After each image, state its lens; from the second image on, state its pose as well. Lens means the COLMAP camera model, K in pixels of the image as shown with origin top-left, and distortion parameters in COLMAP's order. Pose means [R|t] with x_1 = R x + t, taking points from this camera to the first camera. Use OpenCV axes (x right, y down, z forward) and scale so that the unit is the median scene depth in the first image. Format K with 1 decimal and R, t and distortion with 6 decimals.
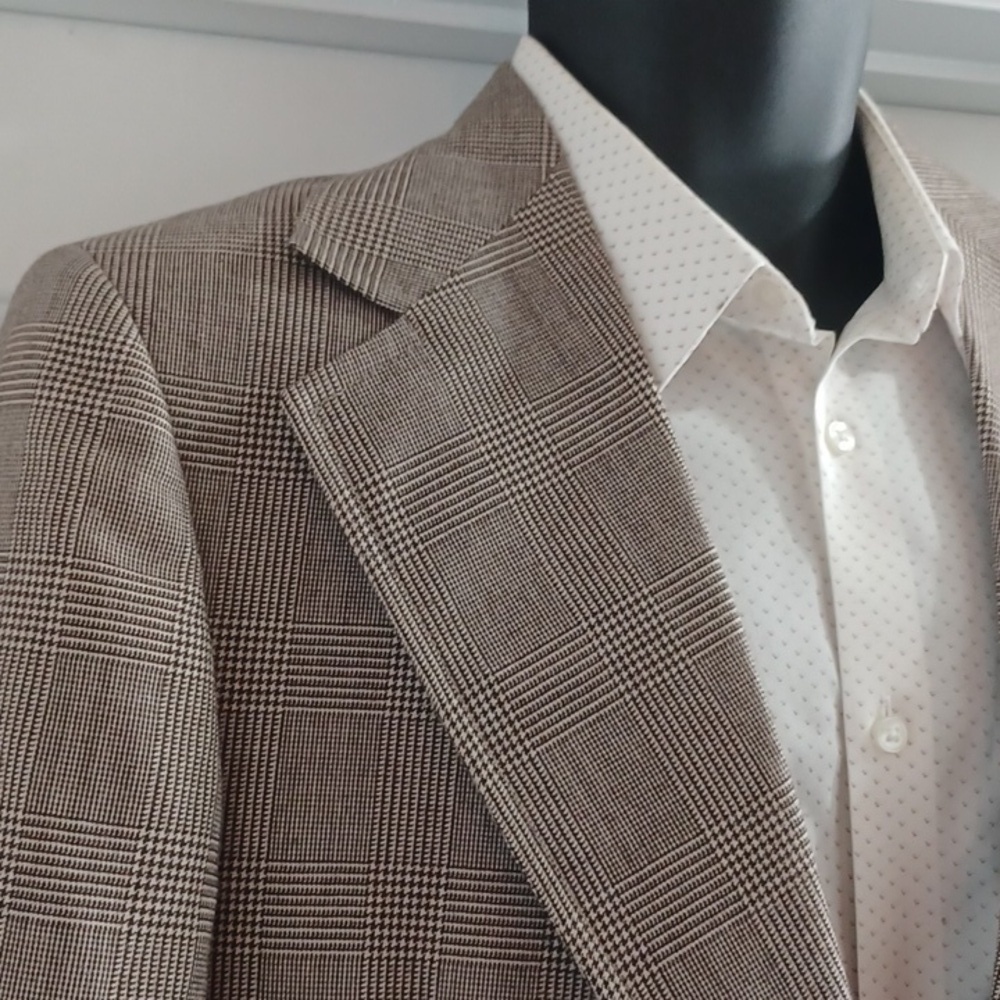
lens RADIAL K [[1625.6, 0, 500.0], [0, 1625.6, 500.0], [0, 0, 1]] dist [0.073338, -0.020896]
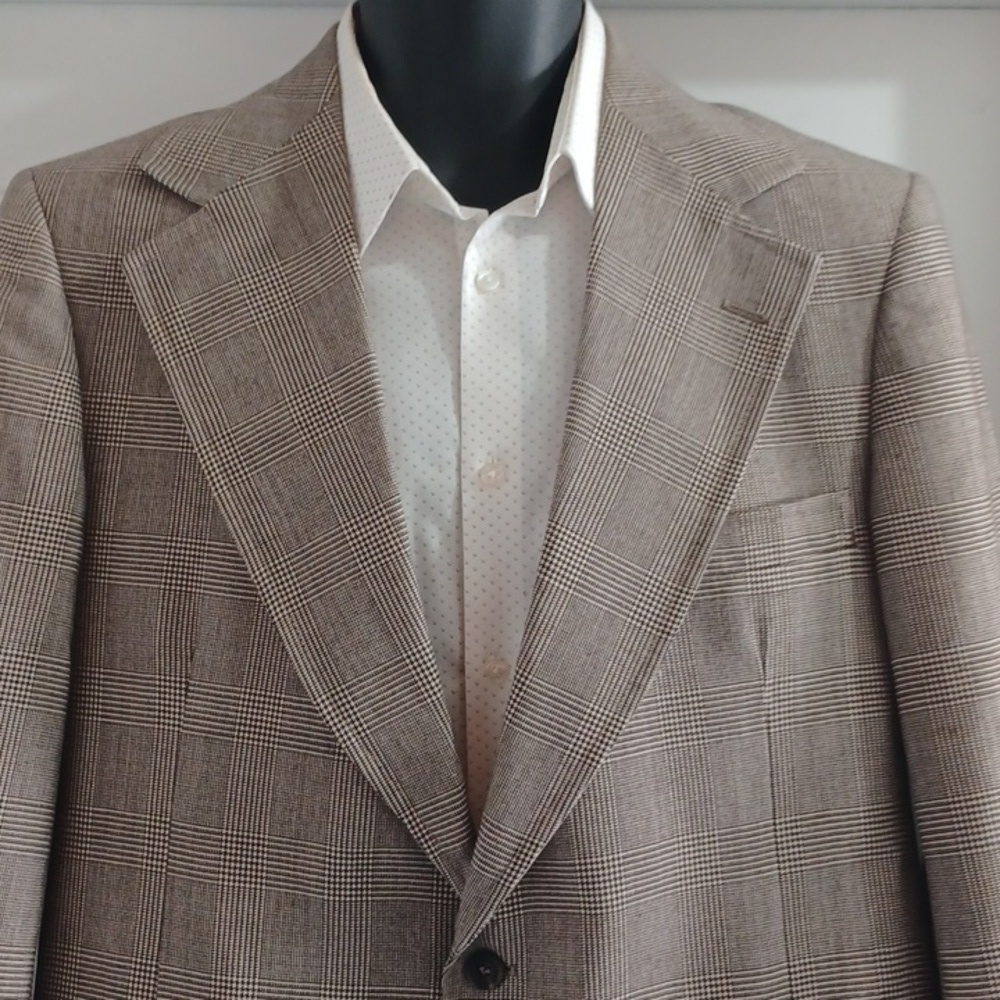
lens RADIAL K [[1625.6, 0, 500.0], [0, 1625.6, 500.0], [0, 0, 1]] dist [0.073338, -0.020896]
pose [[0.943994, 0.036563, -0.327929, 0.808816], [0.001436, 0.993377, 0.114891, -0.011056], [0.329958, -0.108928, 0.937690, -0.484449]]
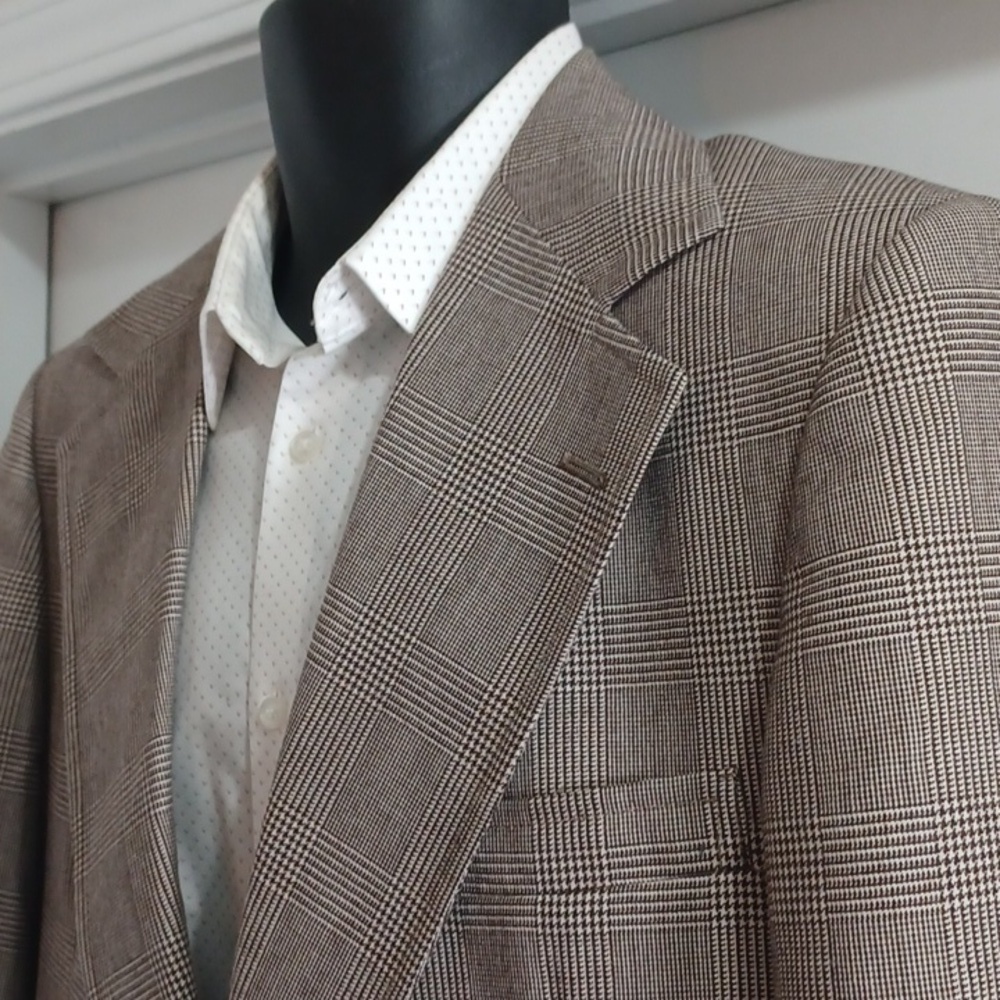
lens RADIAL K [[1625.6, 0, 500.0], [0, 1625.6, 500.0], [0, 0, 1]] dist [0.073338, -0.020896]
pose [[0.463621, -0.007972, -0.885998, 1.405657], [0.073734, 0.996838, 0.029614, -0.027000], [0.882960, -0.079058, 0.462743, 0.674042]]
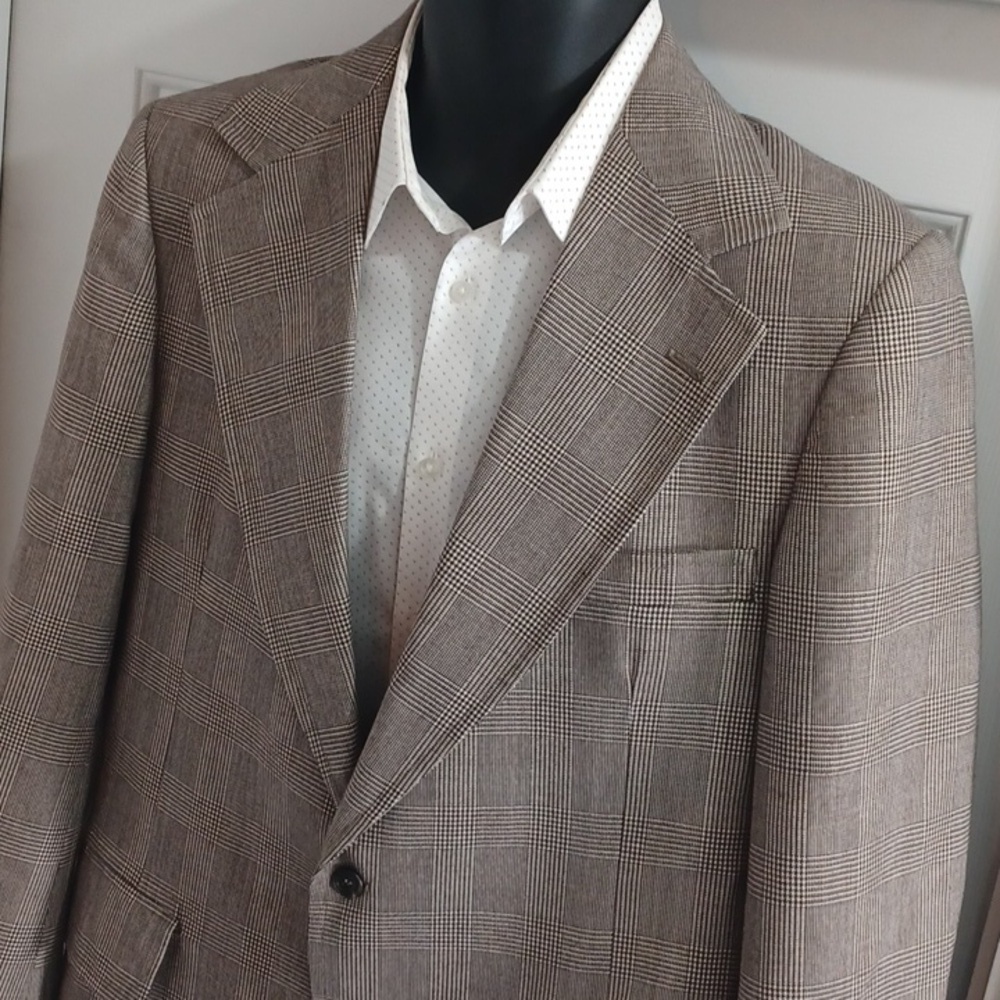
lens RADIAL K [[1625.6, 0, 500.0], [0, 1625.6, 500.0], [0, 0, 1]] dist [0.073338, -0.020896]
pose [[0.716570, 0.322368, -0.618551, 1.480387], [-0.090124, 0.922150, 0.376188, -0.522041], [0.691668, -0.213819, 0.689838, -0.169505]]
